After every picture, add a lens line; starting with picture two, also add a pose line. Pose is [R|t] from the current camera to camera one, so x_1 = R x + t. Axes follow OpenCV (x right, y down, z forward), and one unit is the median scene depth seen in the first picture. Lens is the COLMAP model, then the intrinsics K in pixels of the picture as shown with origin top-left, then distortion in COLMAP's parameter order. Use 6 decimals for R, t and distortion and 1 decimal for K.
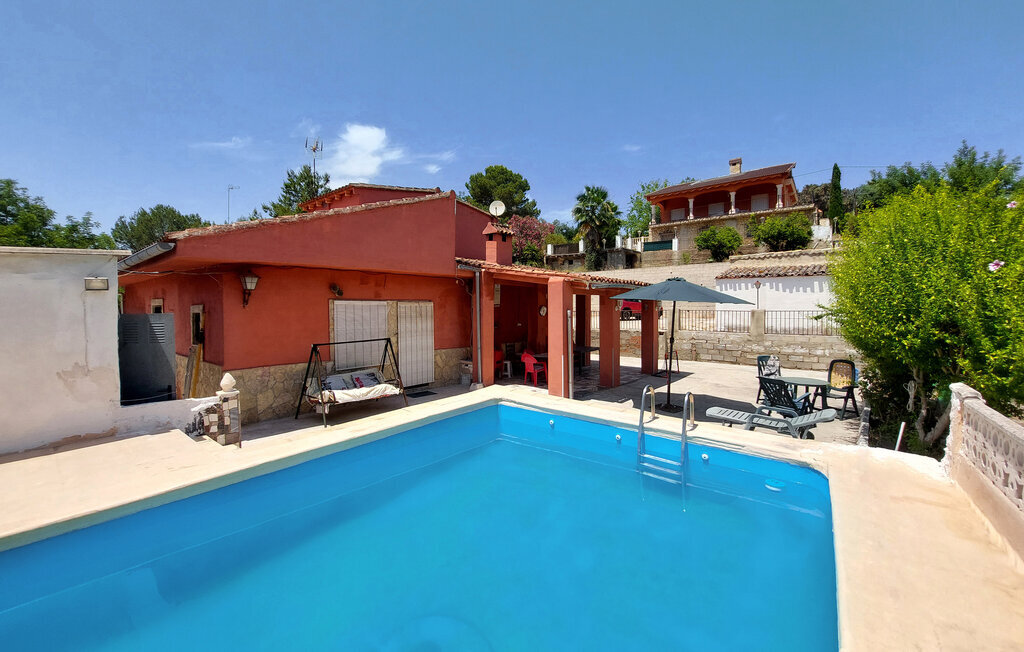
lens RADIAL K [[401.7, 0, 474.0], [0, 401.7, 308.0], [0, 0, 1]] dist [-0.014480, -0.001533]
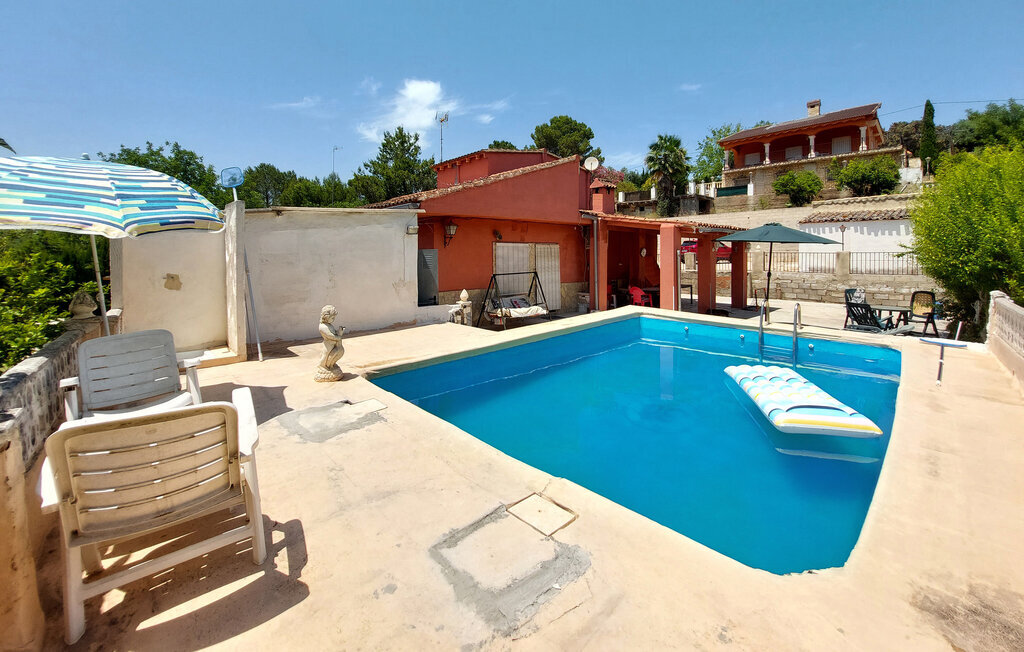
lens RADIAL K [[401.7, 0, 475.8], [0, 401.7, 254.0], [0, 0, 1]] dist [-0.014480, -0.001533]
pose [[0.992700, -0.002260, -0.120588, -0.176553], [0.001800, 0.999991, -0.003923, 0.016002], [0.120596, 0.003677, 0.992695, -0.225731]]
